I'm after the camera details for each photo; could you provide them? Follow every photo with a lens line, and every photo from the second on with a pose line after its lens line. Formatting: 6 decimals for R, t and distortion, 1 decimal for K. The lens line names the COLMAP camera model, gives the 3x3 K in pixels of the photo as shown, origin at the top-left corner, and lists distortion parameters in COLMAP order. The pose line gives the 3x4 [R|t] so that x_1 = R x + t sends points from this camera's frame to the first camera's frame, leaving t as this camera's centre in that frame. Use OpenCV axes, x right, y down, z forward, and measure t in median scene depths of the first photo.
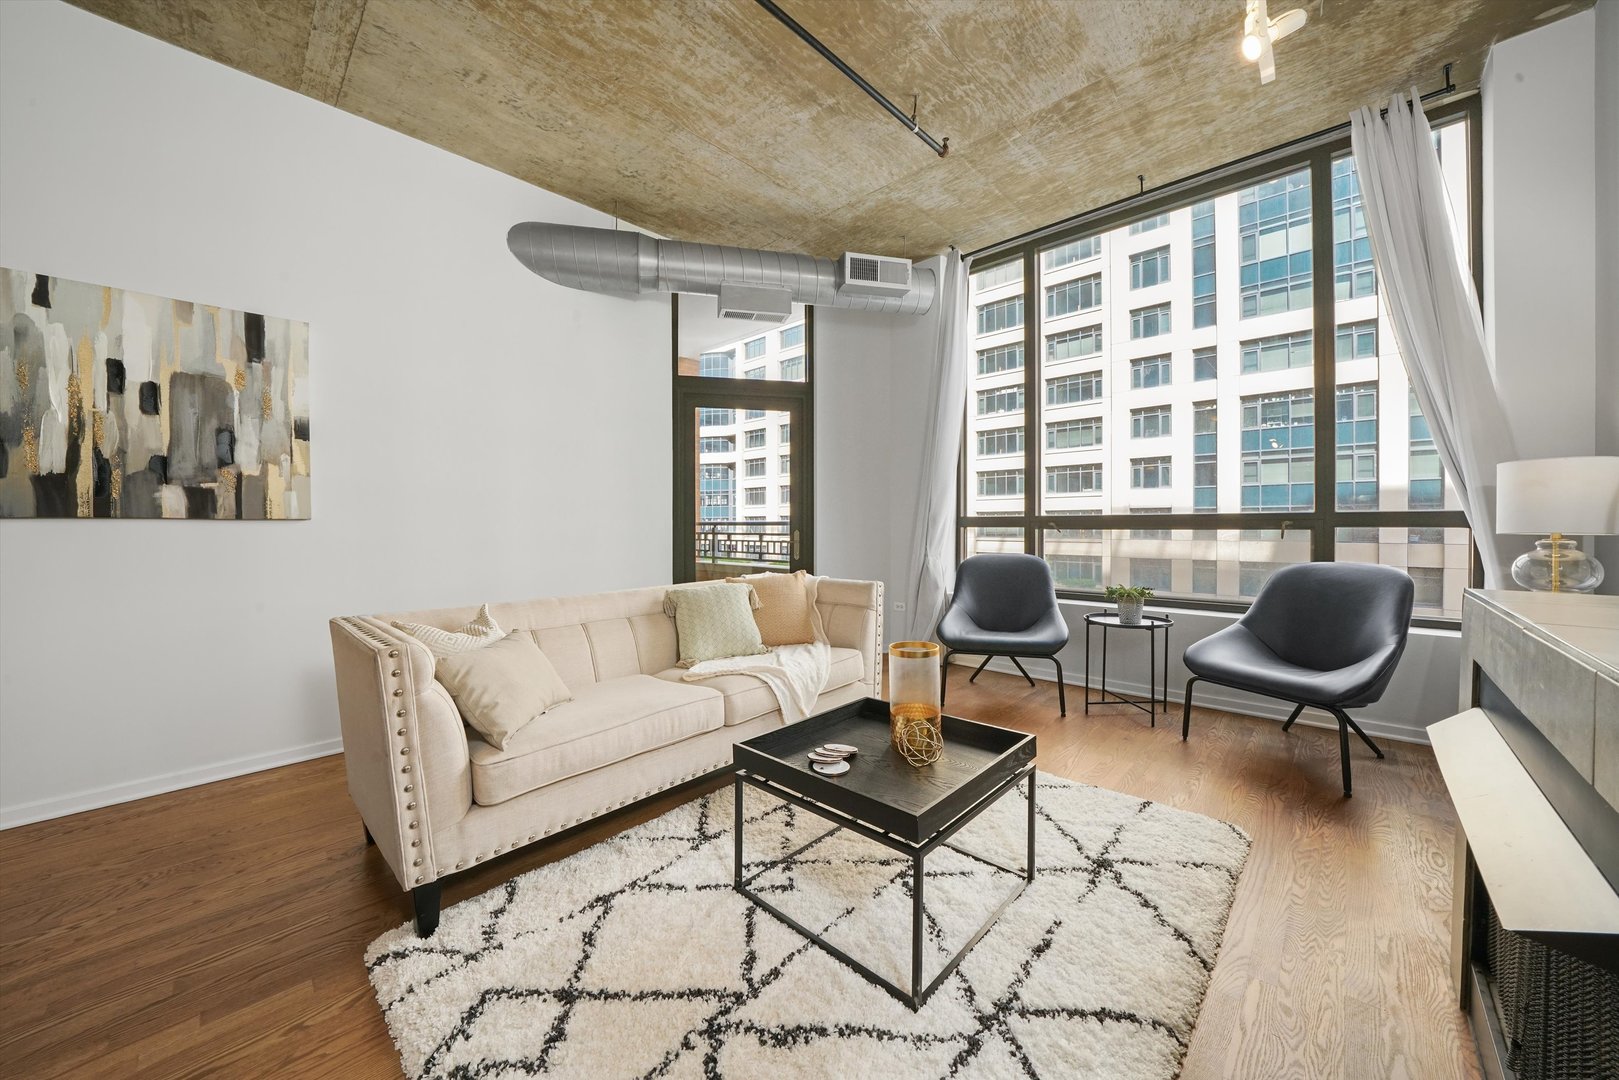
lens RADIAL K [[560.3, 0, 813.6], [0, 560.3, 533.0], [0, 0, 1]] dist [-0.024477, 0.000128]
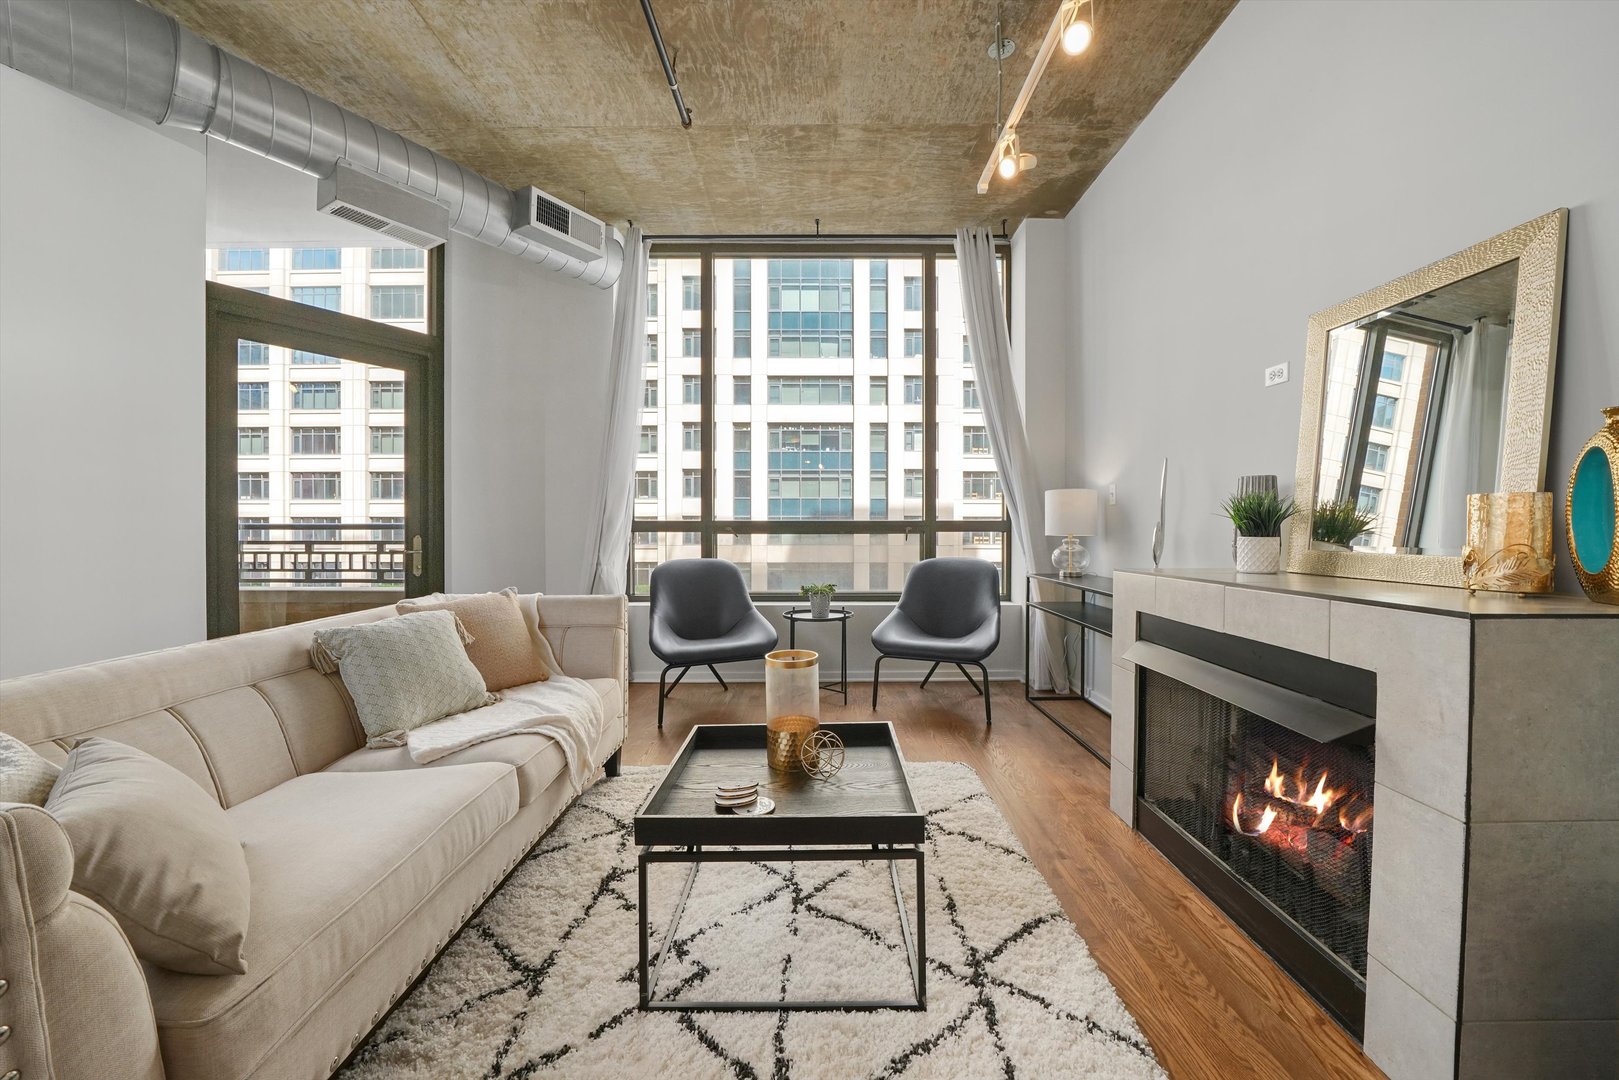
lens RADIAL K [[594.4, 0, 809.5], [0, 594.4, 540.0], [0, 0, 1]] dist [-0.024267, 0.000126]
pose [[0.733448, -0.007006, 0.679709, -0.275545], [0.007109, 0.999971, 0.002636, 0.003405], [-0.679708, 0.002898, 0.733477, 0.143371]]
